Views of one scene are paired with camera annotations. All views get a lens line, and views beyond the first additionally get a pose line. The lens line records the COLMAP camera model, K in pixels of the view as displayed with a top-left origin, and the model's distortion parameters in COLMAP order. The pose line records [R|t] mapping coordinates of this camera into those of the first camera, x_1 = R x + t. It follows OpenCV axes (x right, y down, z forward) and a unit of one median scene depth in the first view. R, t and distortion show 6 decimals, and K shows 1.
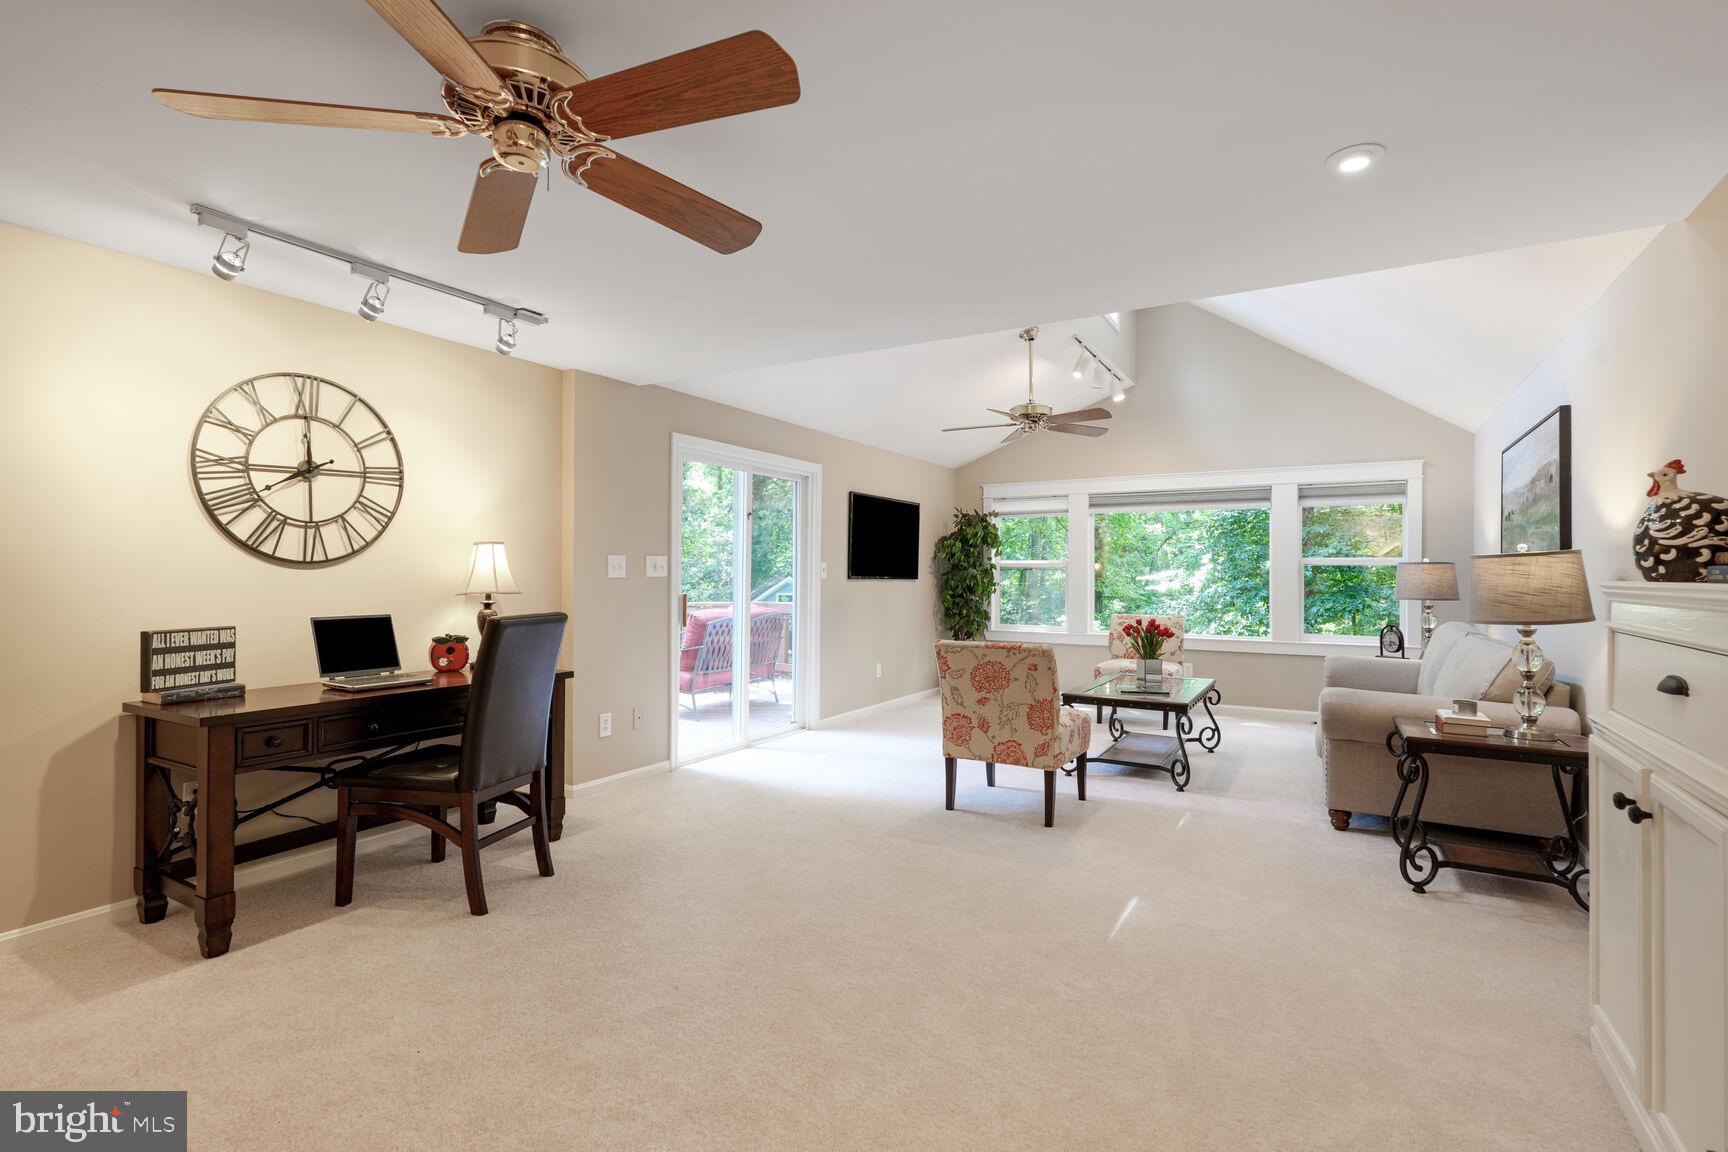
lens RADIAL K [[797.2, 0, 868.1], [0, 797.2, 581.2], [0, 0, 1]] dist [0.006608, 0.000194]
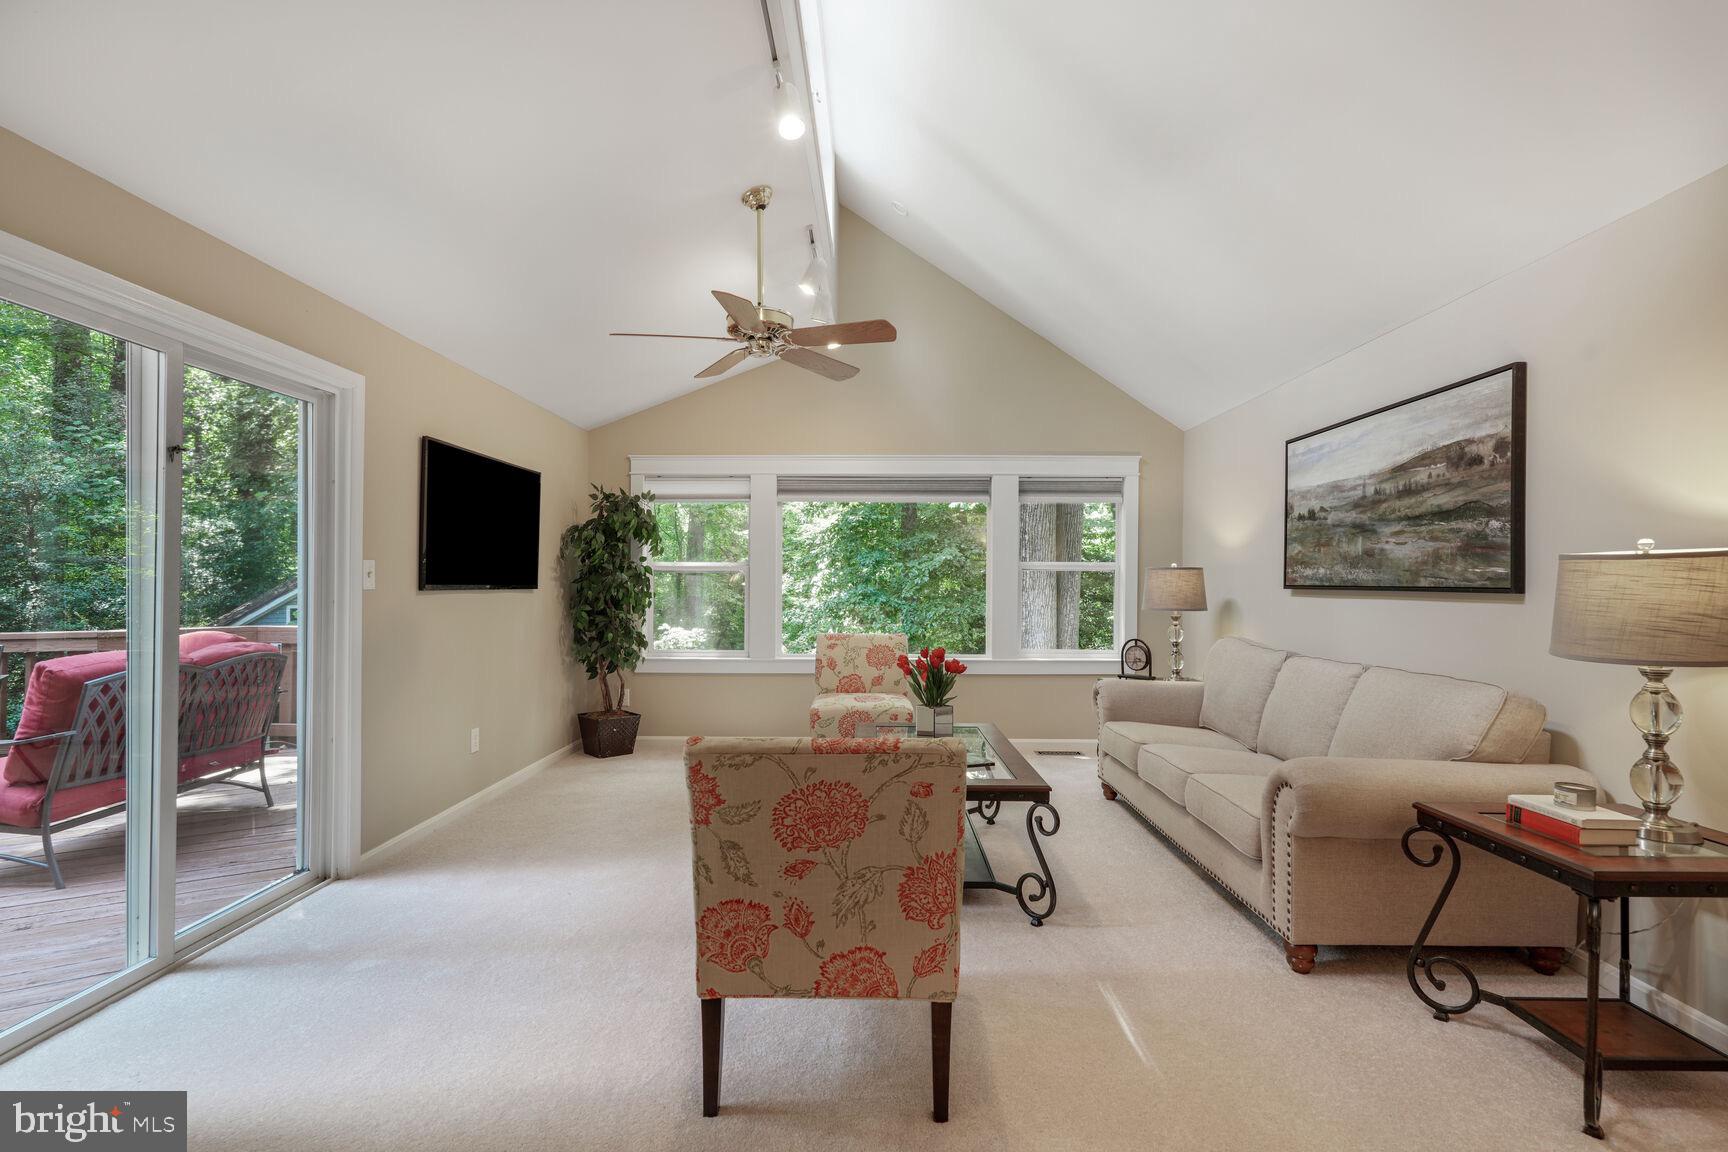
lens RADIAL K [[797.2, 0, 868.1], [0, 797.2, 581.2], [0, 0, 1]] dist [0.006608, 0.000194]
pose [[0.872283, -0.001266, 0.489000, -0.024377], [0.004086, 0.999981, -0.004700, -0.005281], [-0.488984, 0.006098, 0.872271, 0.347616]]
